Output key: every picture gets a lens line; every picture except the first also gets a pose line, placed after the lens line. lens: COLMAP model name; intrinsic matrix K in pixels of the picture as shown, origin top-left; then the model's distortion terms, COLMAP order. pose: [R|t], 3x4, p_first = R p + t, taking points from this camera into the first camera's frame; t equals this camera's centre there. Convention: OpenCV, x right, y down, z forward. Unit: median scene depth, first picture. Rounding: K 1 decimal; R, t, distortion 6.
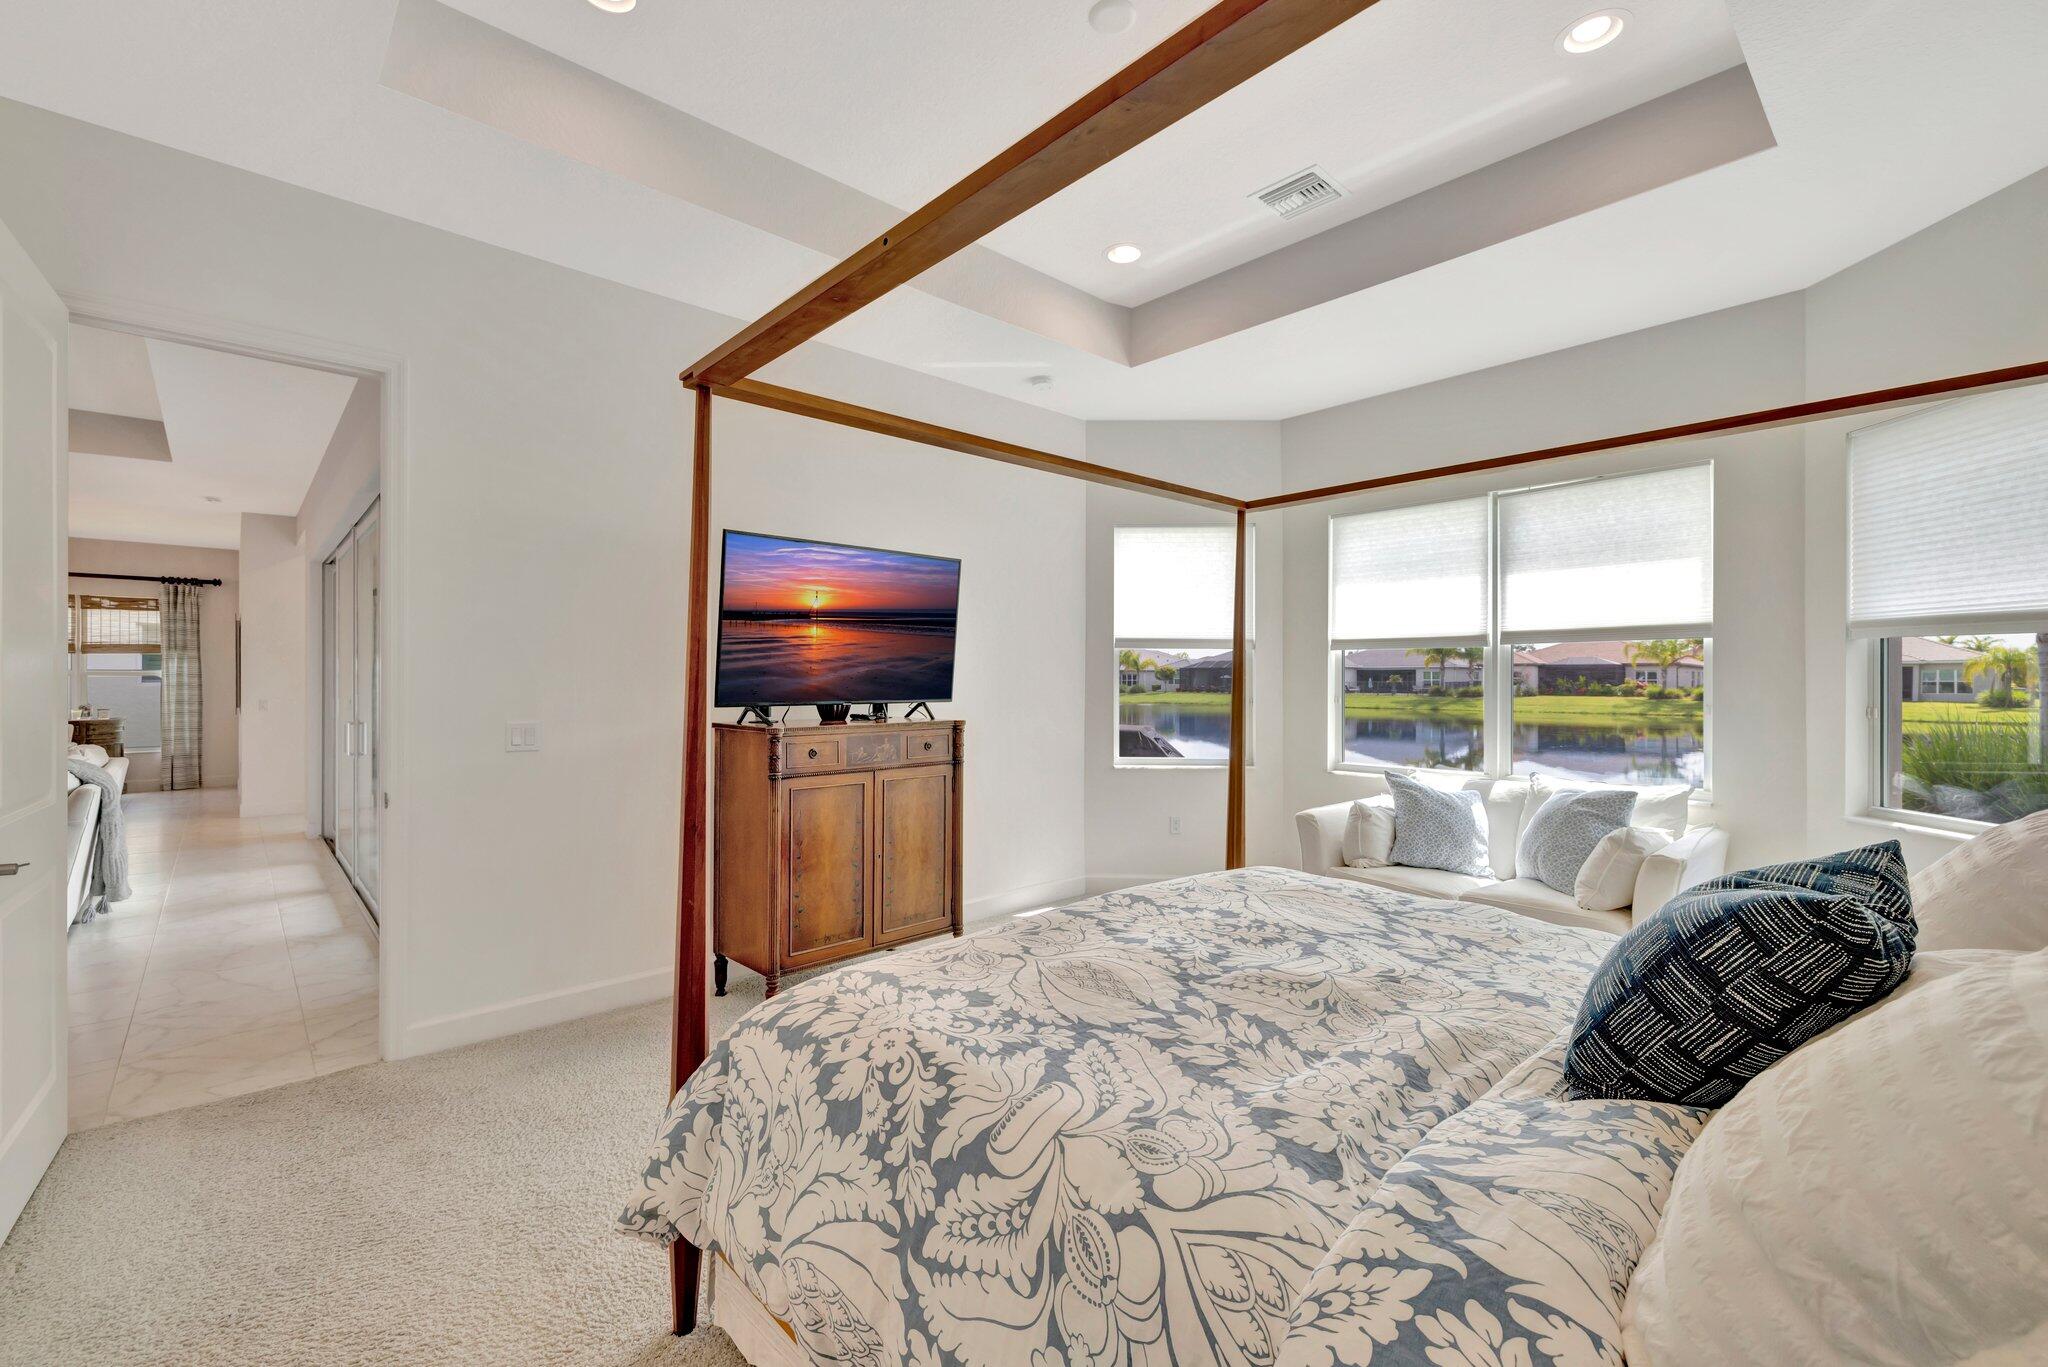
lens RADIAL K [[882.2, 0, 1011.3], [0, 882.2, 681.7], [0, 0, 1]] dist [0.009701, 0.000337]
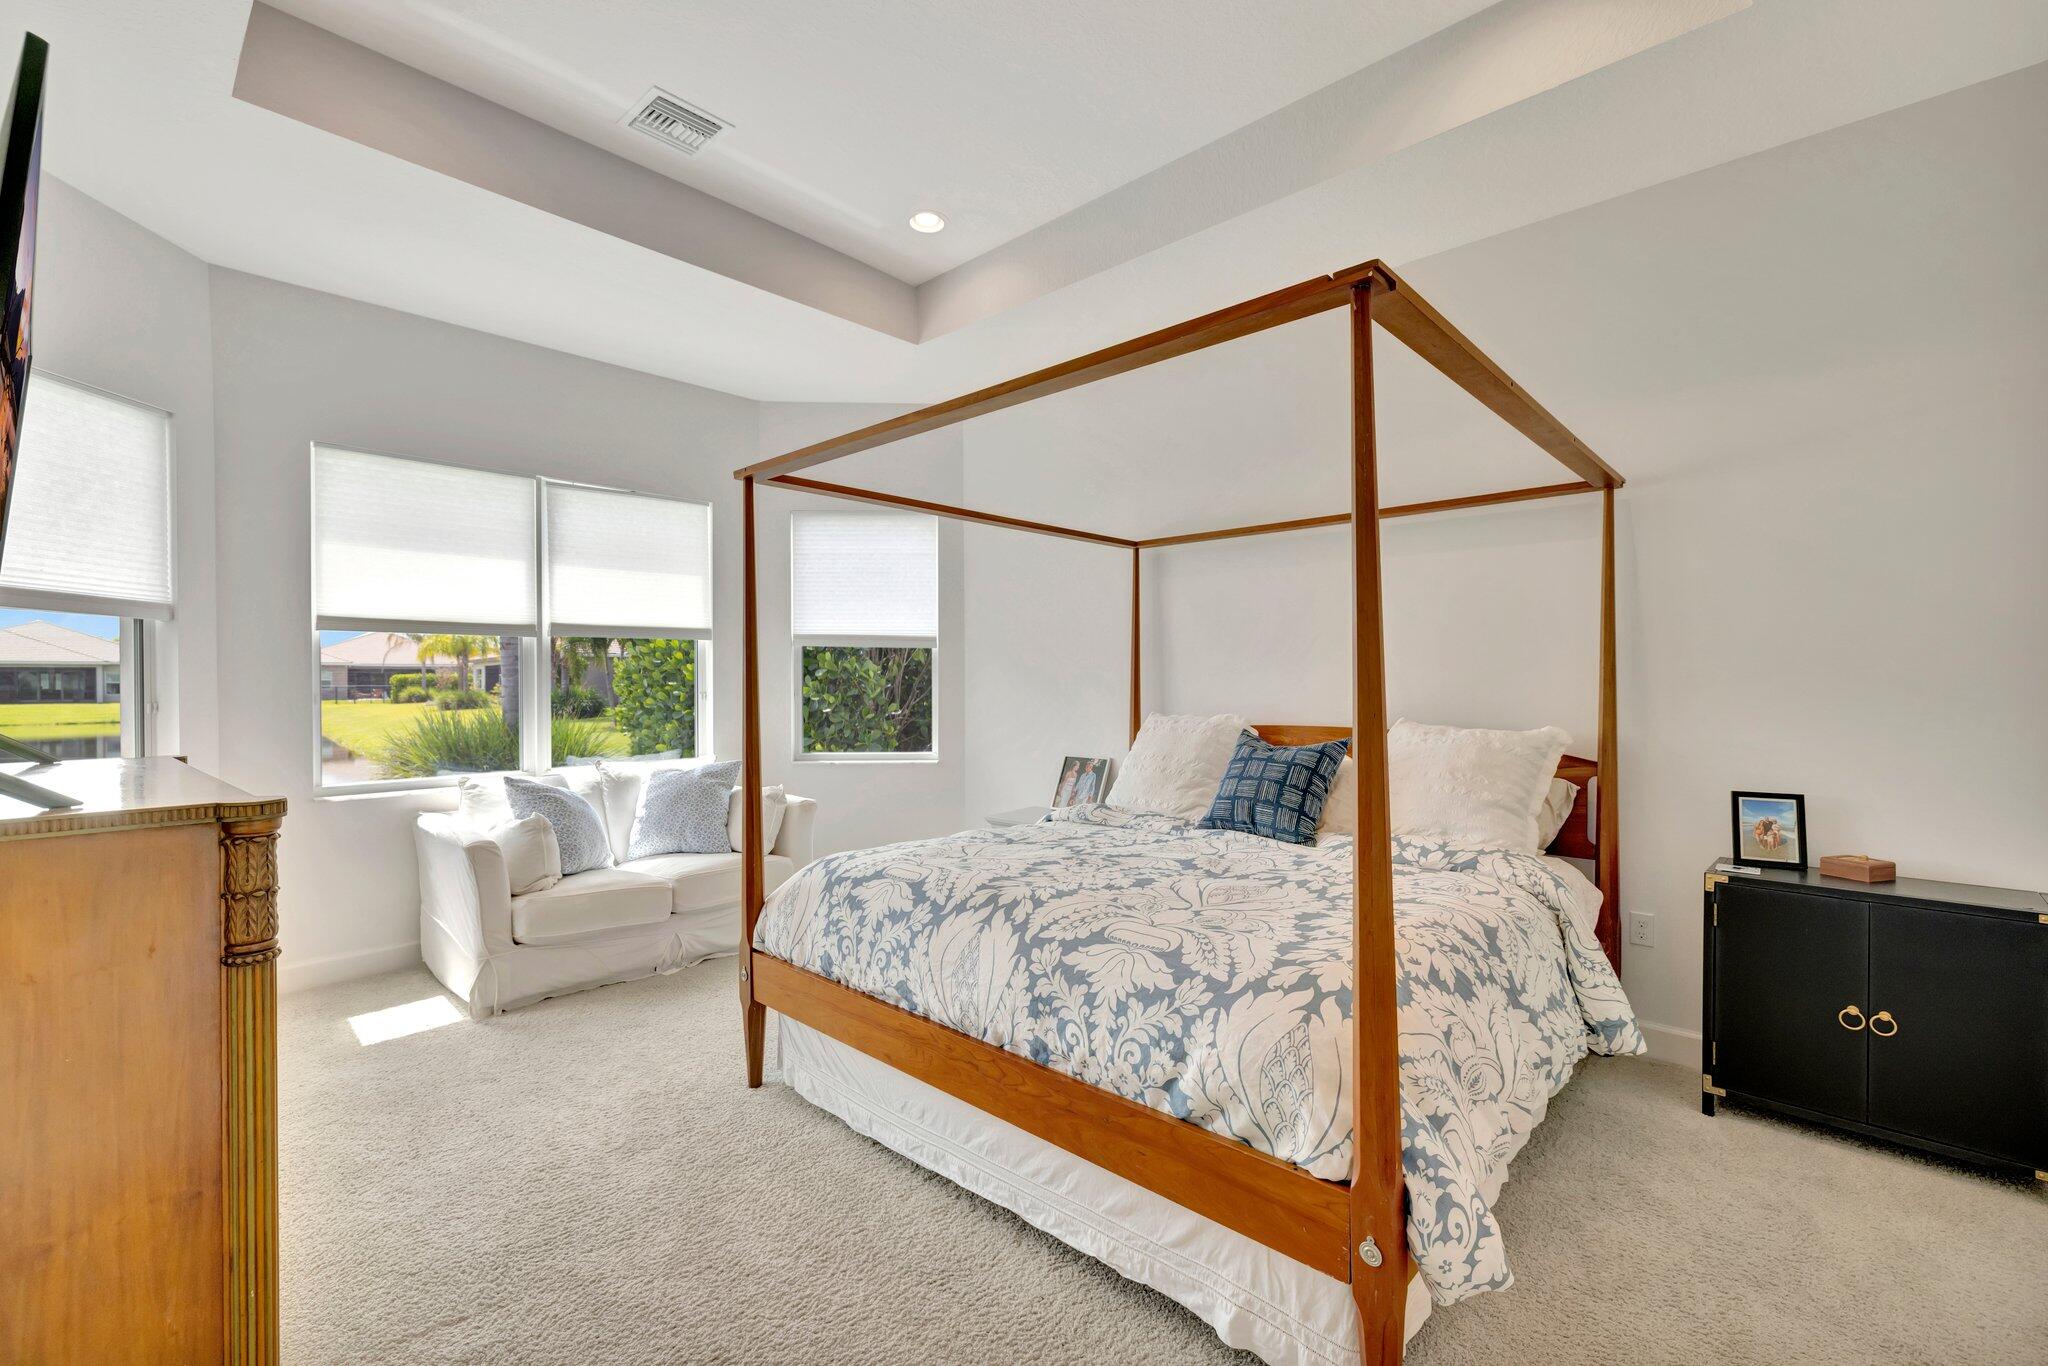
lens RADIAL K [[882.2, 0, 1019.9], [0, 882.2, 681.3], [0, 0, 1]] dist [0.009701, 0.000337]
pose [[-0.110462, -0.002261, 0.993878, -0.553789], [0.005435, 0.999981, 0.002879, 0.009439], [-0.993865, 0.005720, -0.110448, 0.695477]]
